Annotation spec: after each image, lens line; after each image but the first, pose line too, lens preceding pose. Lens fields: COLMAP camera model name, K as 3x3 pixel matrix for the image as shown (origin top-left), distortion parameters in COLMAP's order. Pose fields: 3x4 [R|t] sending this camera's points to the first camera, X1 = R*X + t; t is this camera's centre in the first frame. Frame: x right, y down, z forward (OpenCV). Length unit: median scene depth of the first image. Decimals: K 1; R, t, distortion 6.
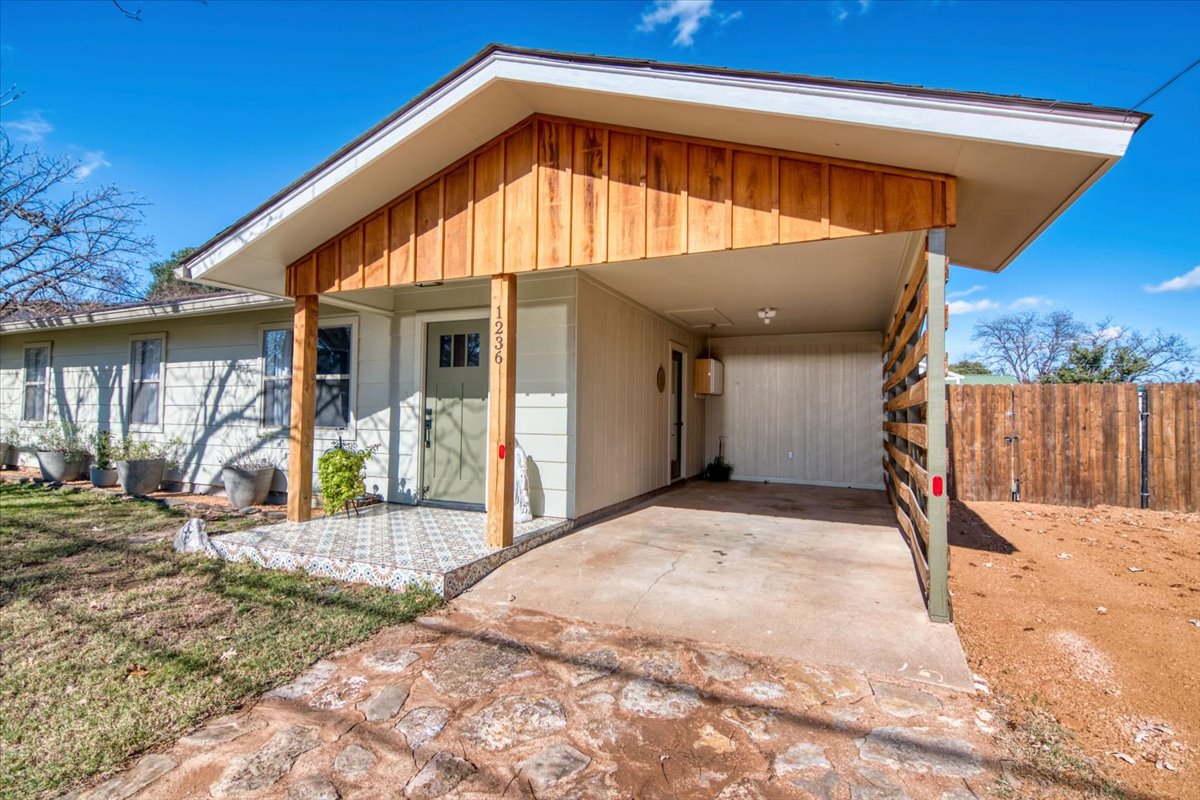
lens RADIAL K [[566.1, 0, 596.1], [0, 566.1, 396.5], [0, 0, 1]] dist [0.000899, 0.000245]
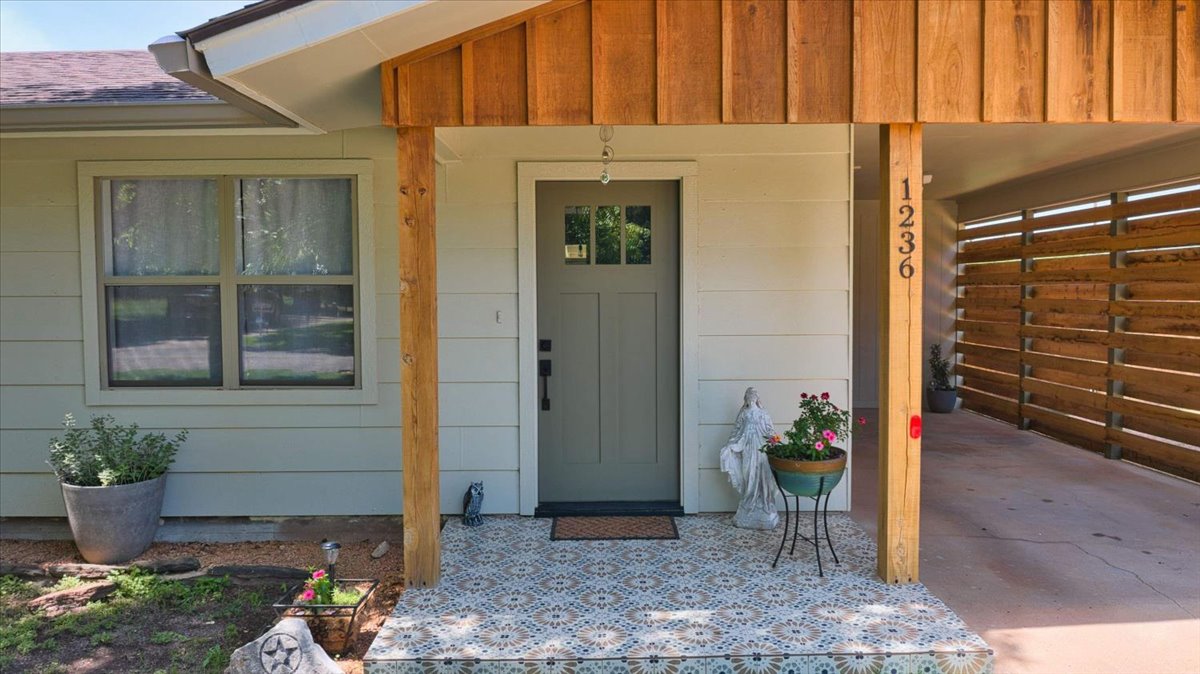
lens RADIAL K [[853.6, 0, 605.5], [0, 853.6, 334.1], [0, 0, 1]] dist [0.006843, -0.035957]
pose [[0.914045, -0.043011, 0.403327, -0.818197], [0.007071, 0.995901, 0.090177, -0.082261], [-0.405552, -0.079574, 0.910602, 0.316374]]
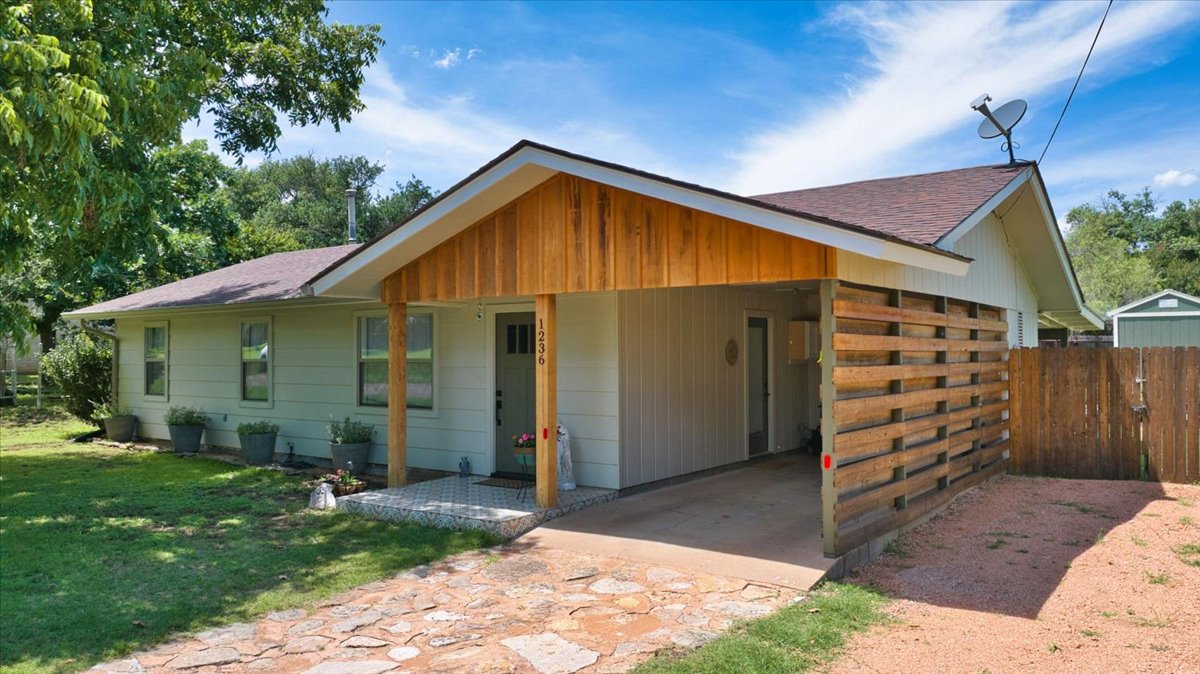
lens RADIAL K [[853.6, 0, 605.5], [0, 853.6, 334.1], [0, 0, 1]] dist [0.006843, -0.035957]
pose [[0.978191, -0.024181, -0.206294, 0.364877], [0.026586, 0.999607, 0.008894, -0.139933], [0.205998, -0.014184, 0.978450, -0.851370]]
